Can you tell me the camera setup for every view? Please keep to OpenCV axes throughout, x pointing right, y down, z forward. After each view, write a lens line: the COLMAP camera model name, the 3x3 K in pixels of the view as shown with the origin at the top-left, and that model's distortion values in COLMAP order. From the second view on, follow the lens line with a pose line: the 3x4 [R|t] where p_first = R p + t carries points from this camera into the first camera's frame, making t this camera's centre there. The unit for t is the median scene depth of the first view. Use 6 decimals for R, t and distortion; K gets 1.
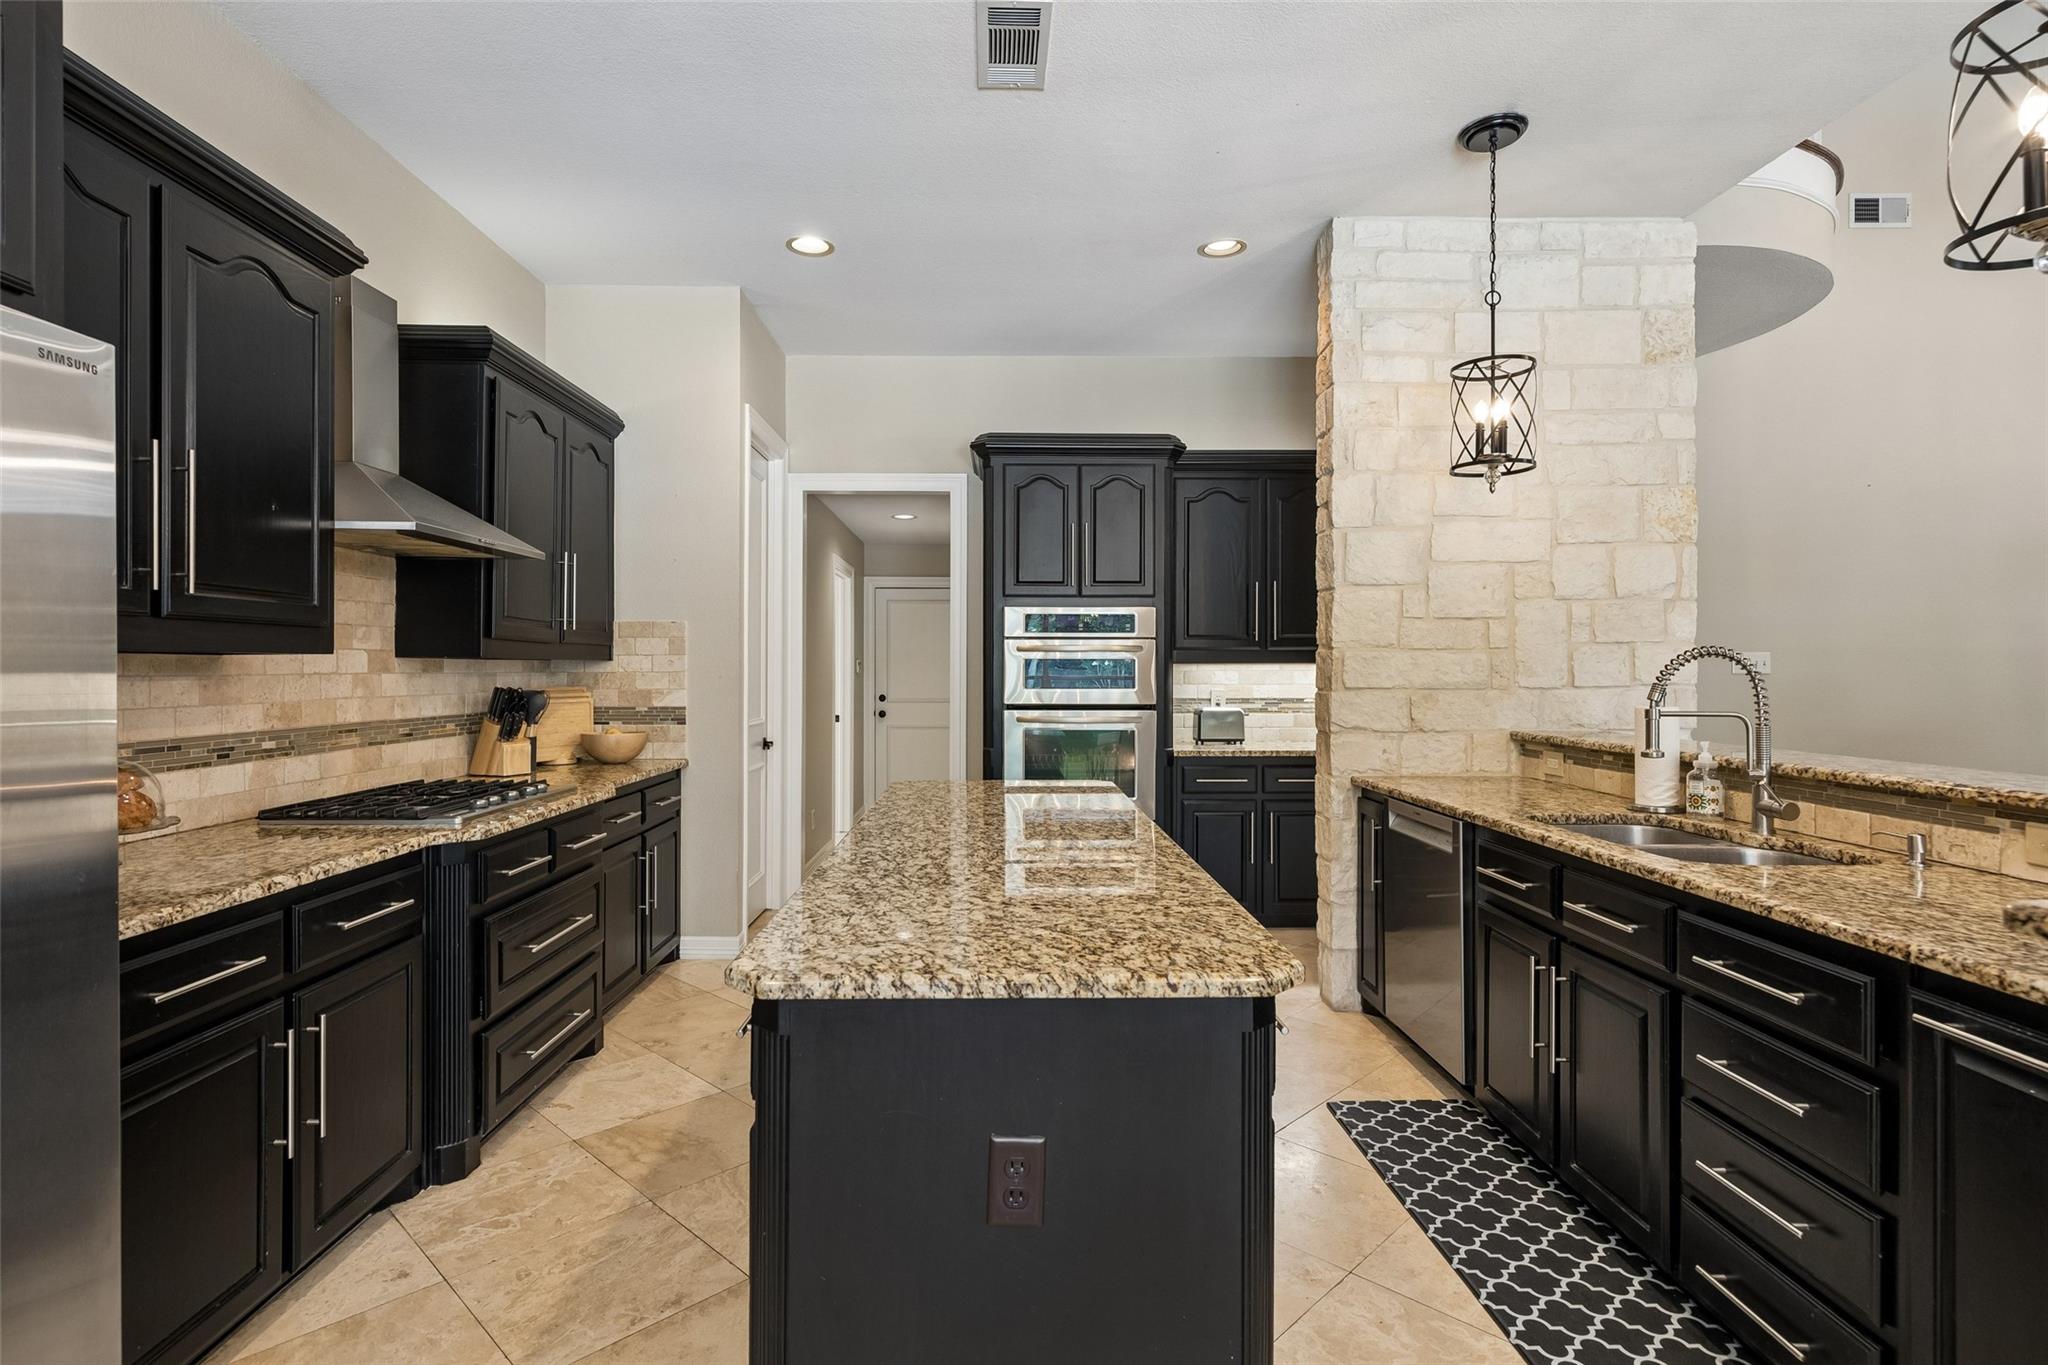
lens RADIAL K [[986.2, 0, 1016.4], [0, 986.2, 674.3], [0, 0, 1]] dist [0.000816, 0.000039]
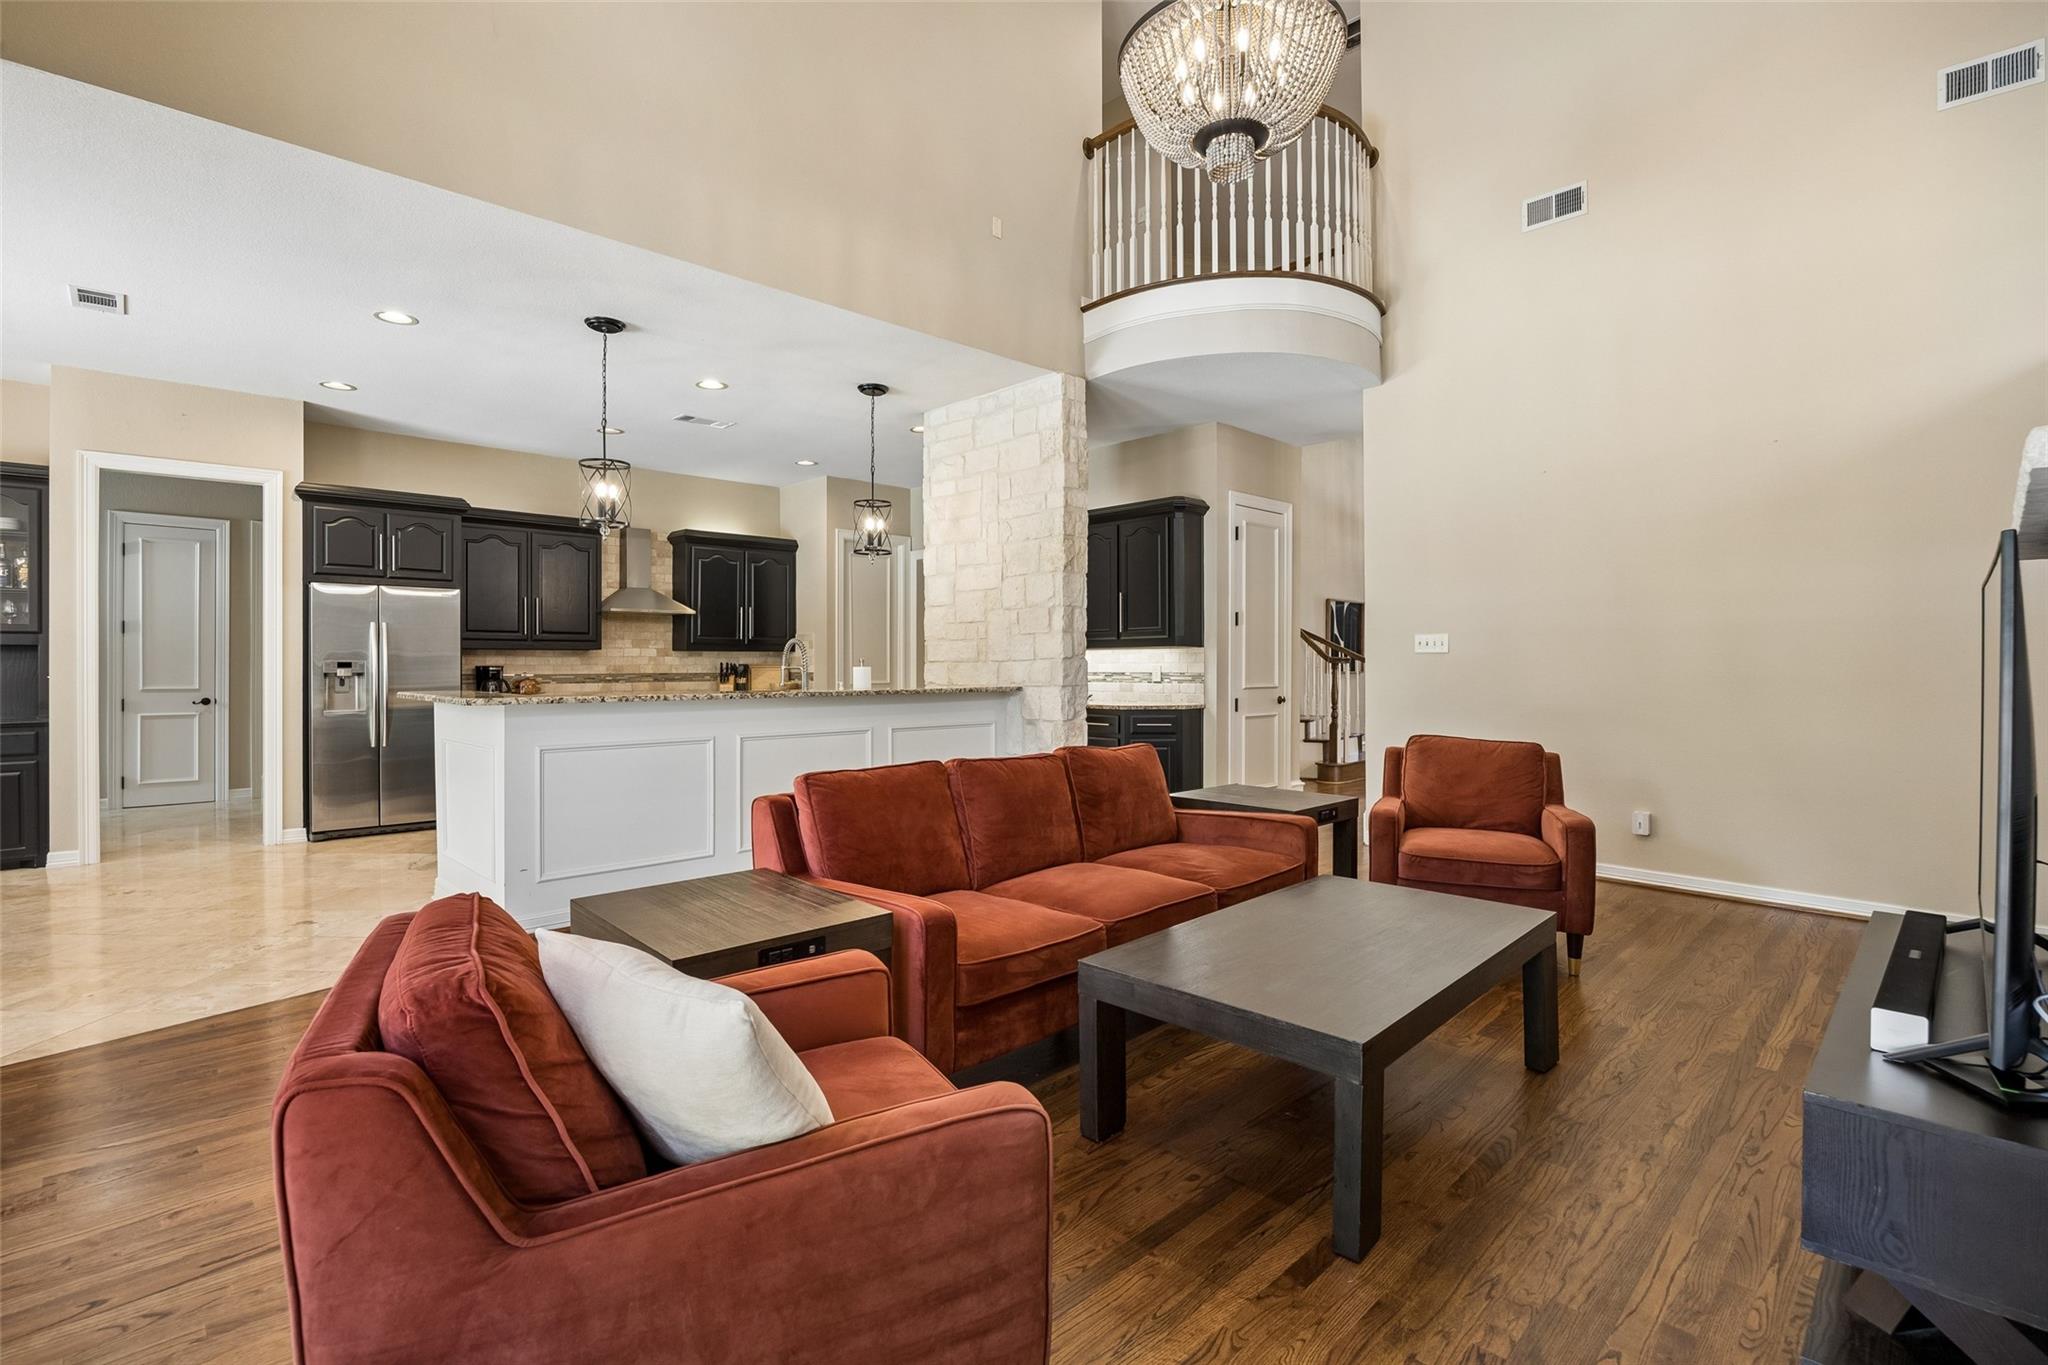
lens RADIAL K [[956.5, 0, 1005.3], [0, 956.5, 673.4], [0, 0, 1]] dist [-0.005090, -0.000391]
pose [[0.686568, 0.005041, -0.727048, 1.766010], [-0.003778, 0.999987, 0.003366, 0.030281], [0.727055, 0.000436, 0.686579, -0.145403]]
